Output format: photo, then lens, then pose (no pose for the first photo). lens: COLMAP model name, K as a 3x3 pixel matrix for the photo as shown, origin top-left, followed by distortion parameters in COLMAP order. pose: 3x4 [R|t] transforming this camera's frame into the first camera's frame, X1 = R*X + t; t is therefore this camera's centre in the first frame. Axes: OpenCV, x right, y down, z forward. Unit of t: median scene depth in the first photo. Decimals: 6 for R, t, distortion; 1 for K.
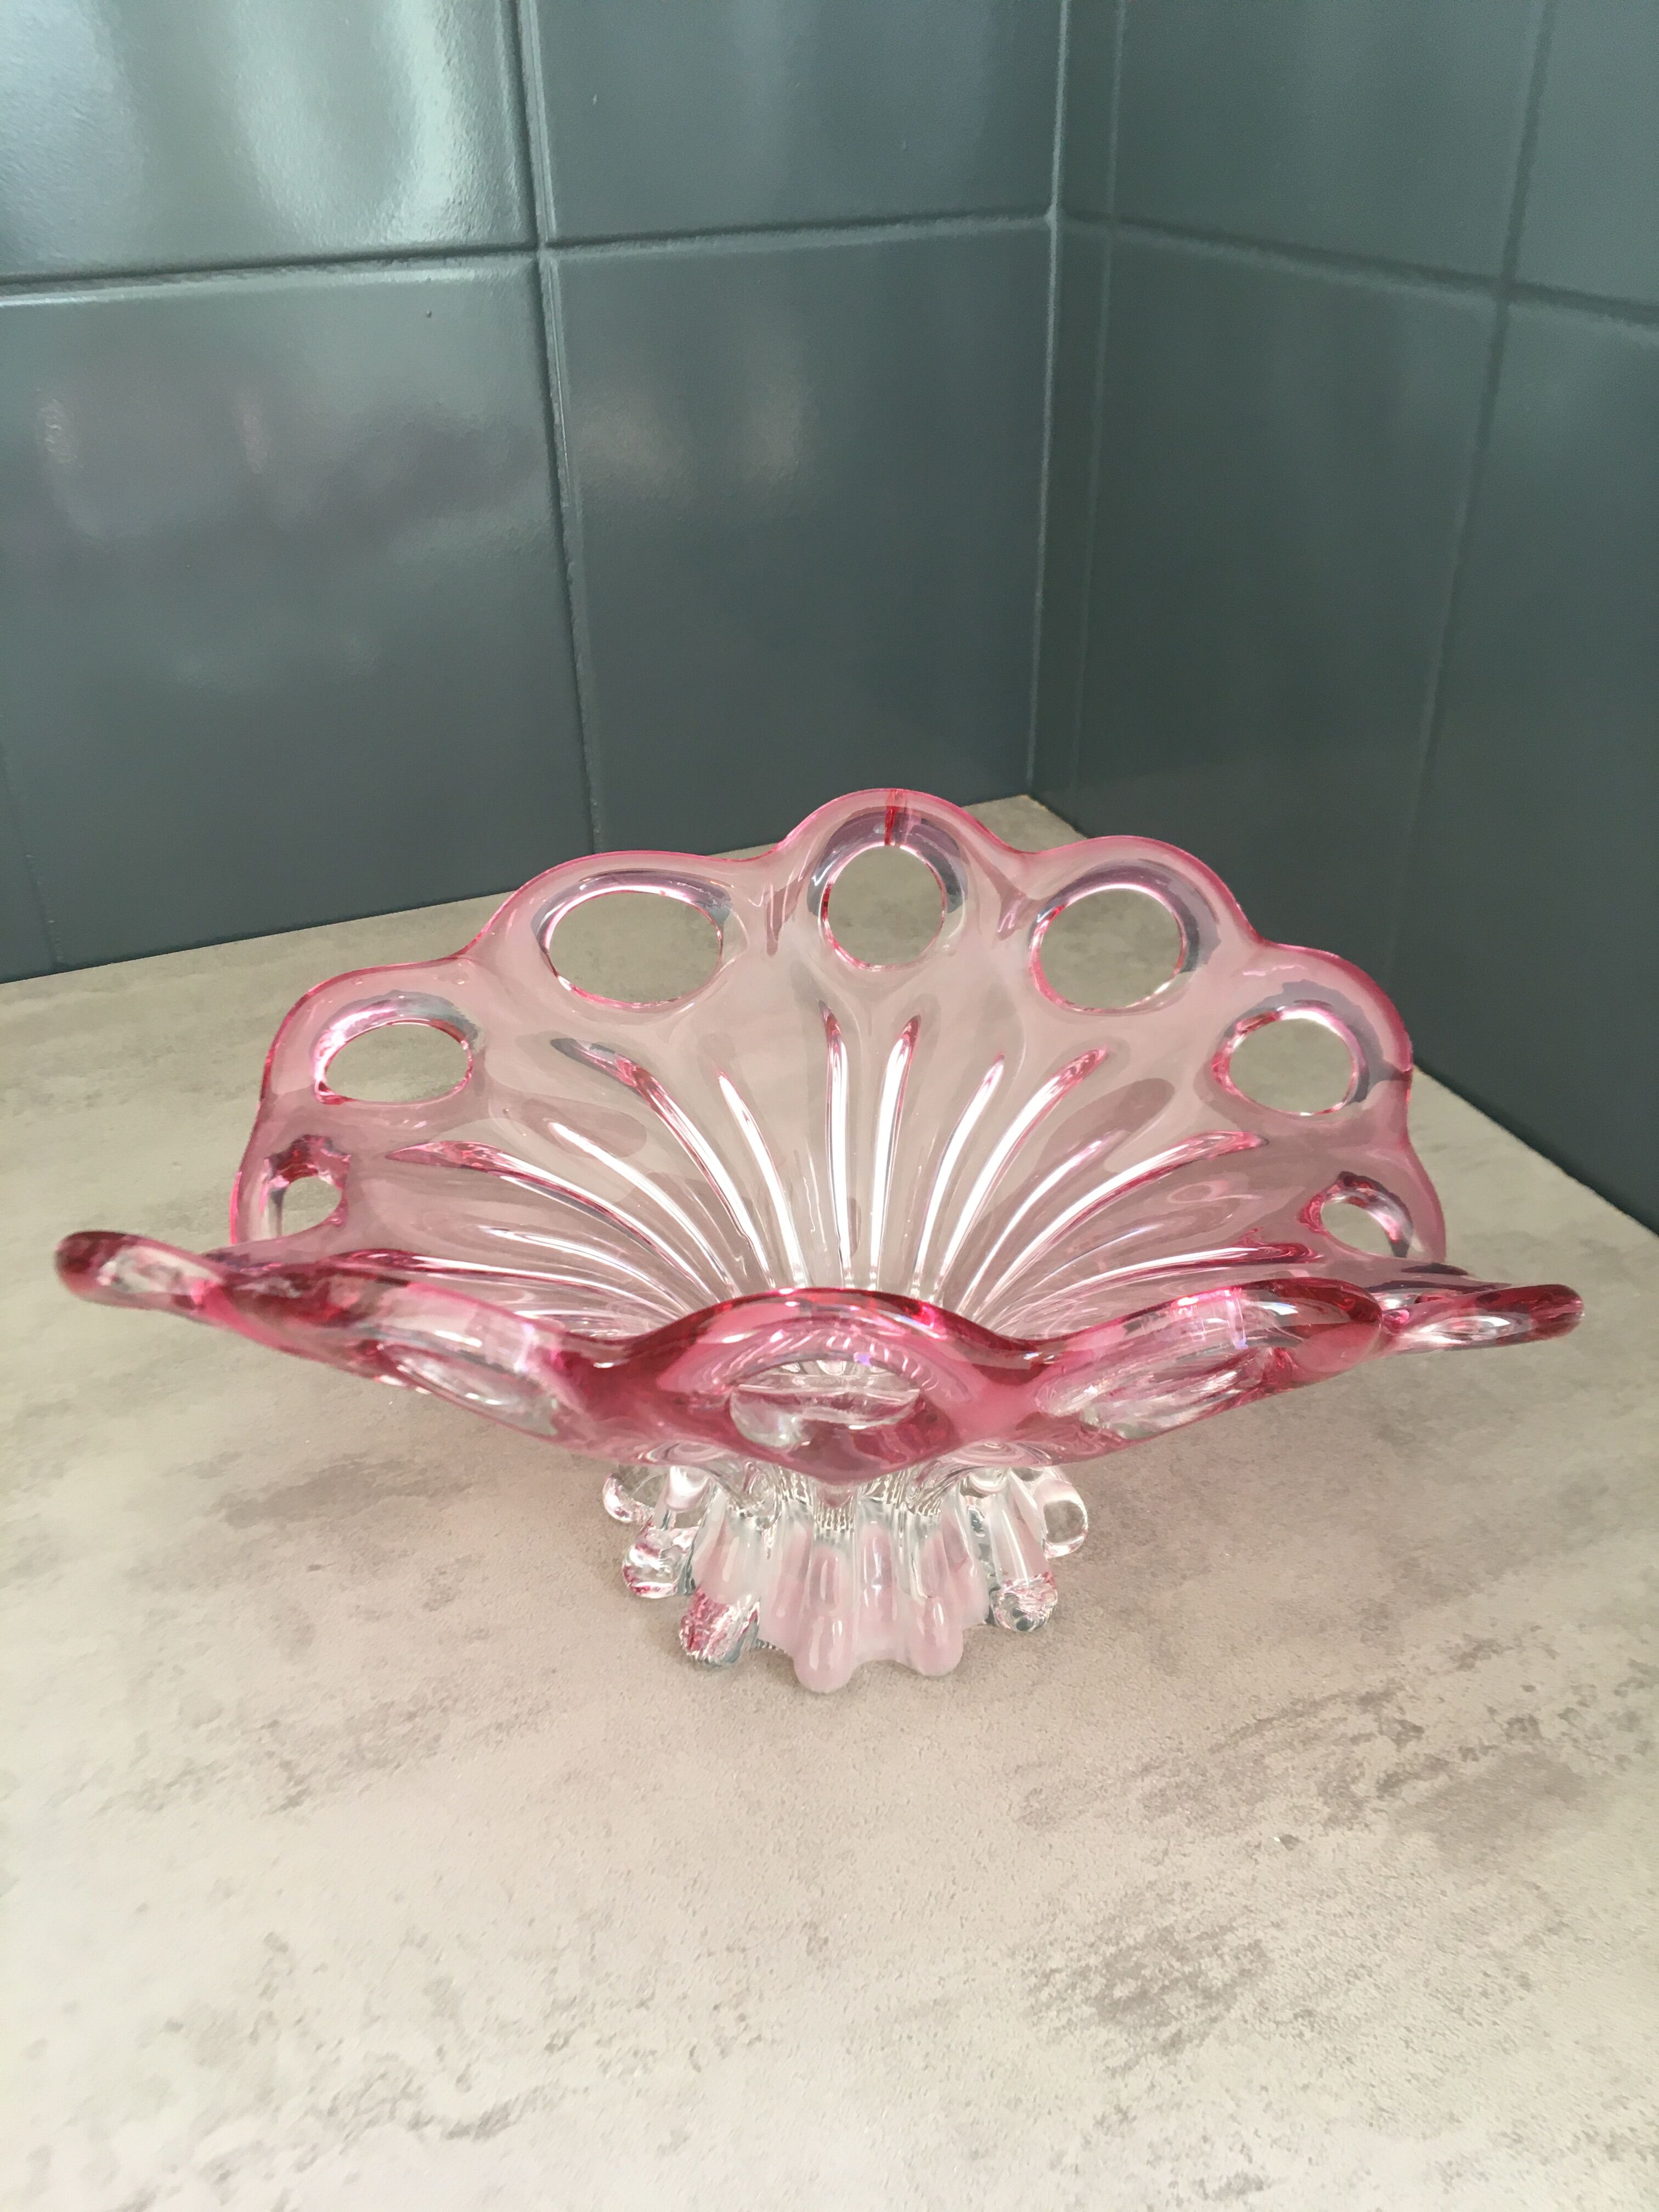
lens RADIAL K [[1919.7, 0, 829.5], [0, 1919.7, 1106.0], [0, 0, 1]] dist [0.037803, -0.064657]
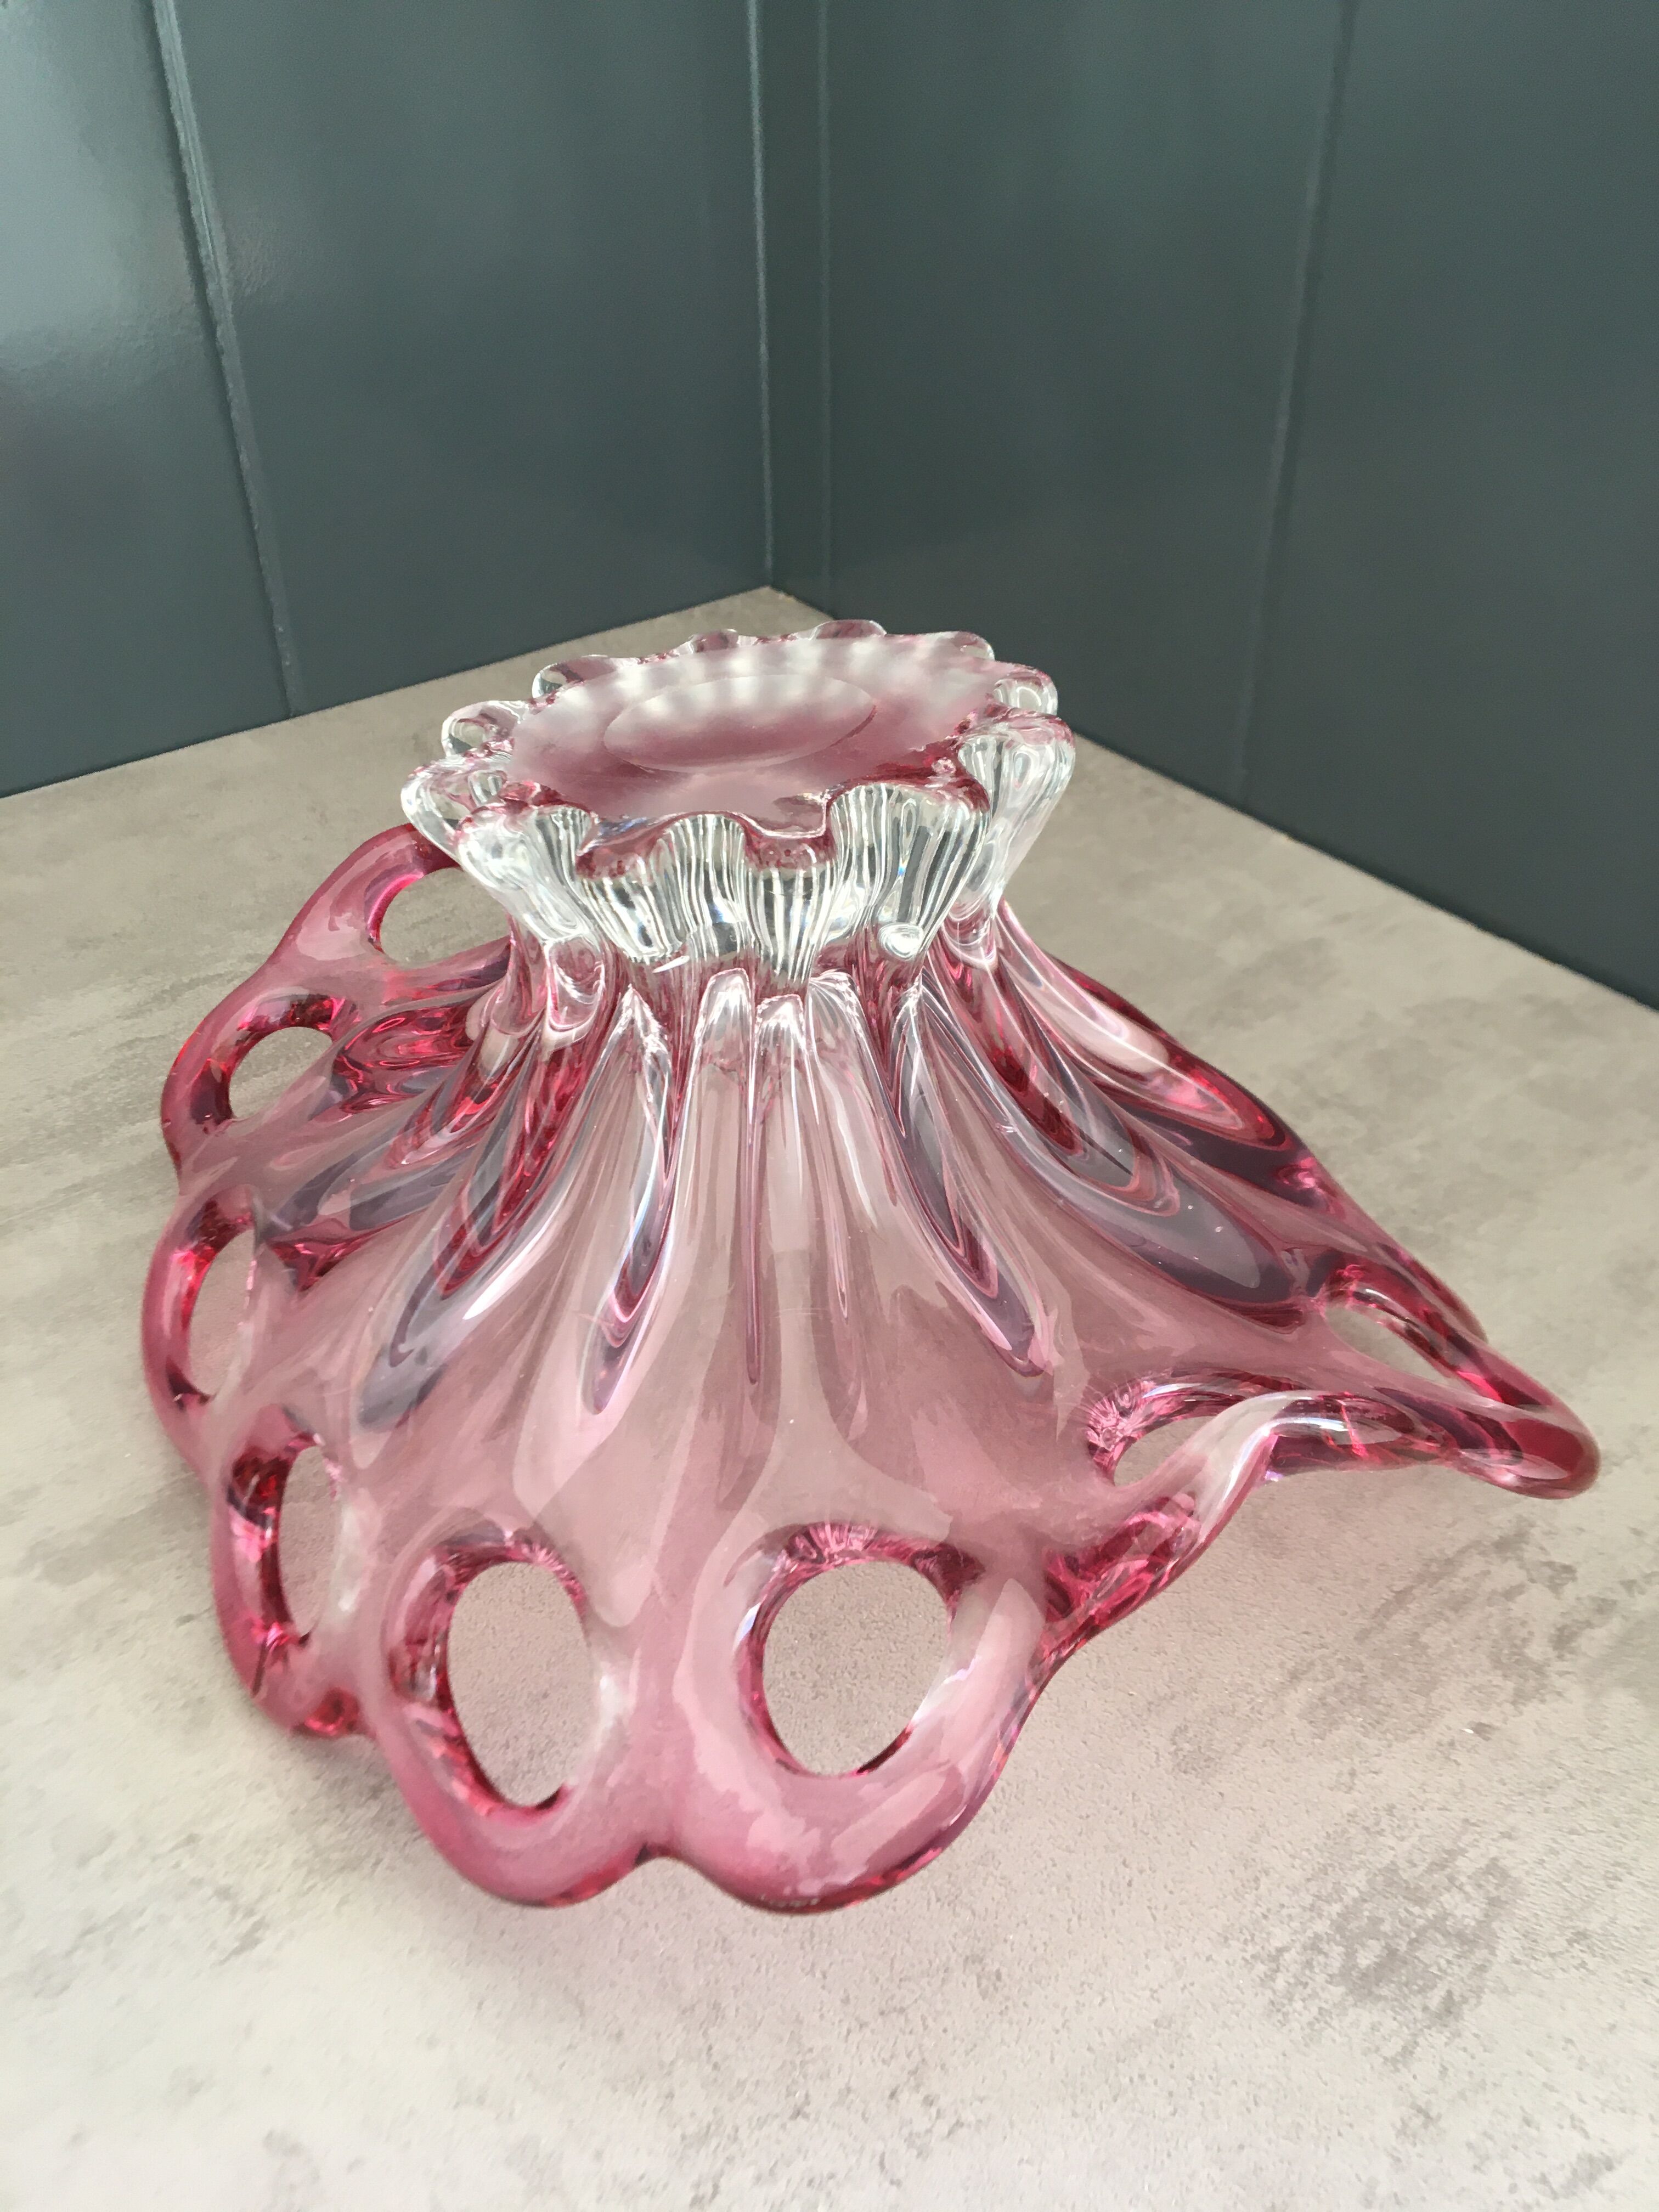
lens RADIAL K [[1919.7, 0, 829.5], [0, 1919.7, 1106.0], [0, 0, 1]] dist [0.037803, -0.064657]
pose [[0.970729, -0.133825, 0.199440, -0.175469], [0.118900, 0.989255, 0.085075, 0.005635], [-0.208683, -0.058871, 0.976210, 0.259763]]
